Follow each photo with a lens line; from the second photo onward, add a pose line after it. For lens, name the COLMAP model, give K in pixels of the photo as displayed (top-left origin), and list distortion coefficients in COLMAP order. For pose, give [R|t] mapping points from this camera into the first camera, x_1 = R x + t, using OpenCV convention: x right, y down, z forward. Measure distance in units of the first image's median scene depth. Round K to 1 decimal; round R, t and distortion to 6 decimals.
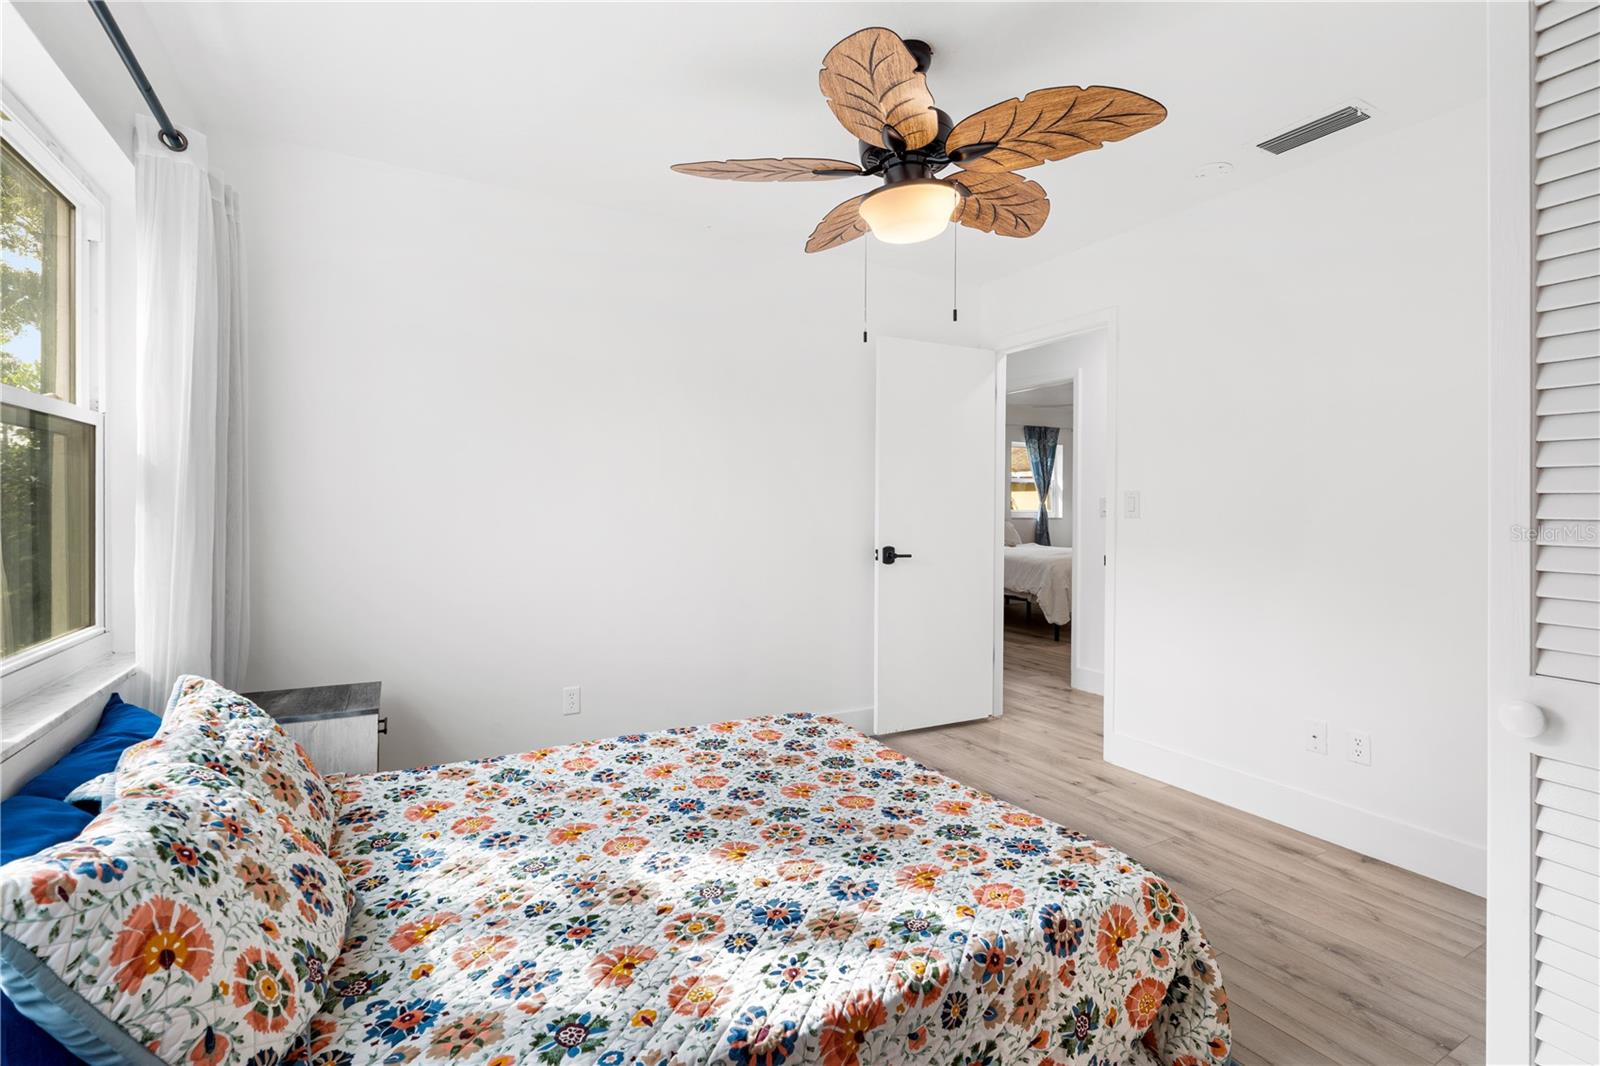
lens RADIAL K [[715.9, 0, 801.3], [0, 715.9, 521.1], [0, 0, 1]] dist [-0.008882, 0.002062]
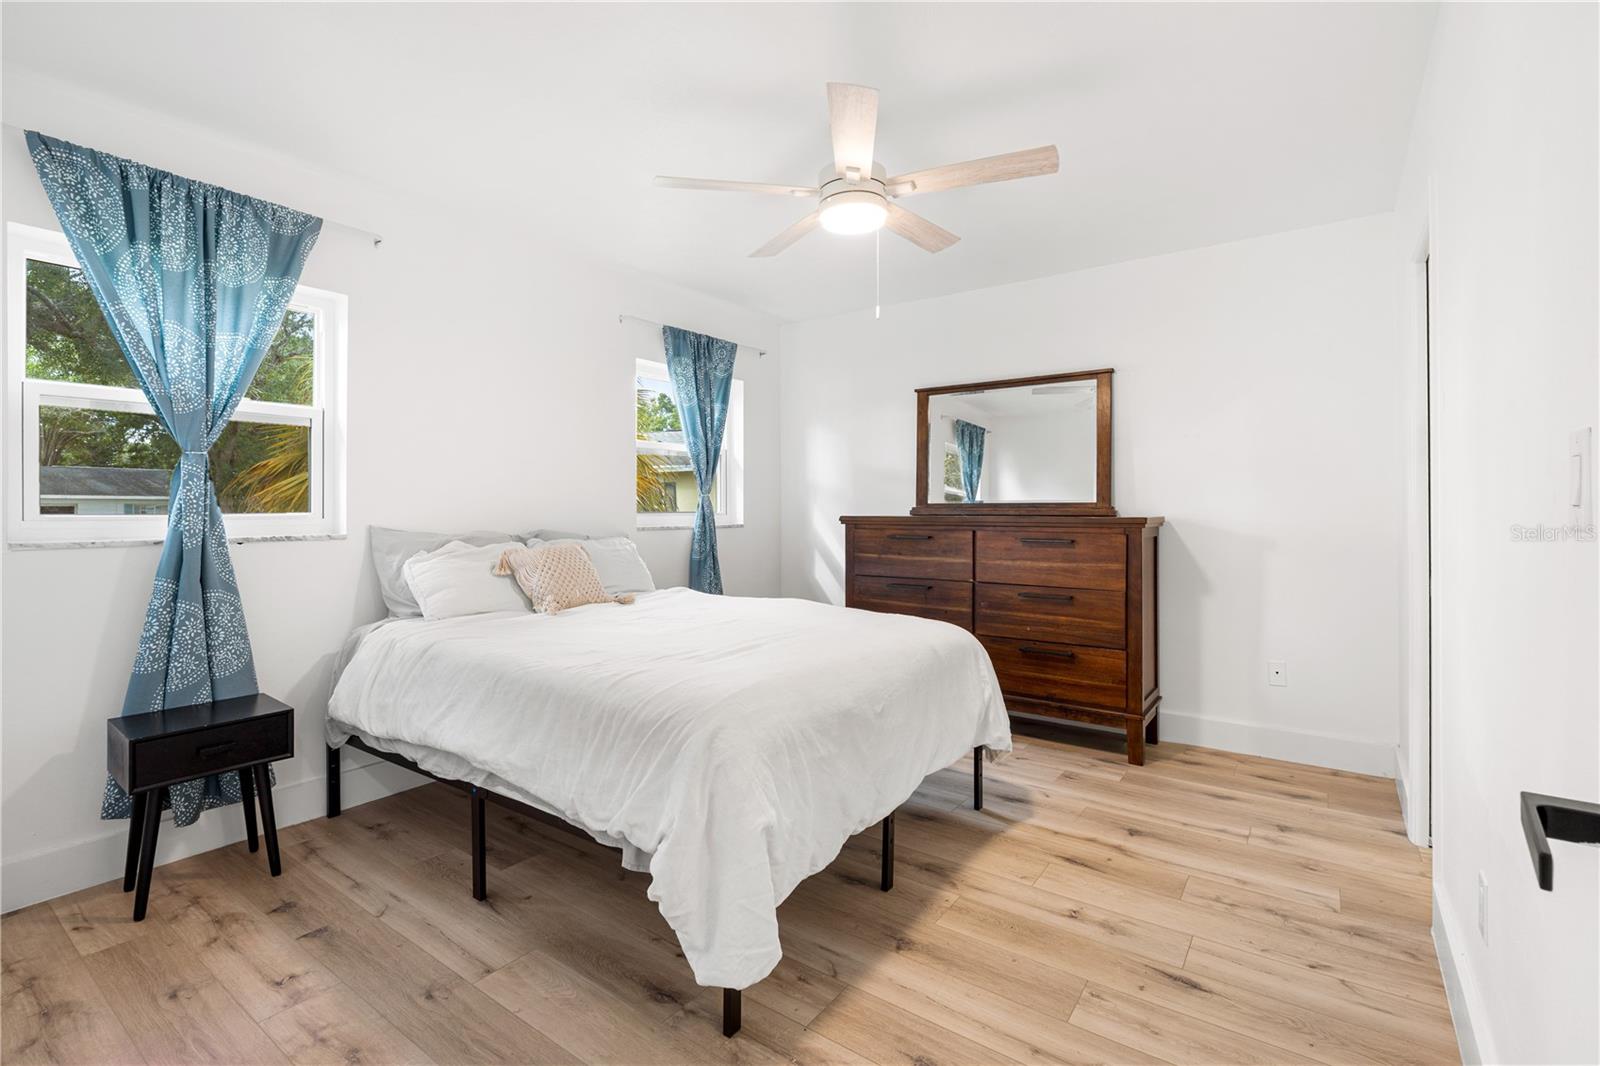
lens RADIAL K [[715.9, 0, 805.2], [0, 715.9, 520.0], [0, 0, 1]] dist [-0.008882, 0.002062]
pose [[0.905611, -0.005574, 0.424073, 0.194652], [0.008333, 0.999954, -0.004653, -0.005802], [-0.424028, 0.007748, 0.905616, 0.536534]]
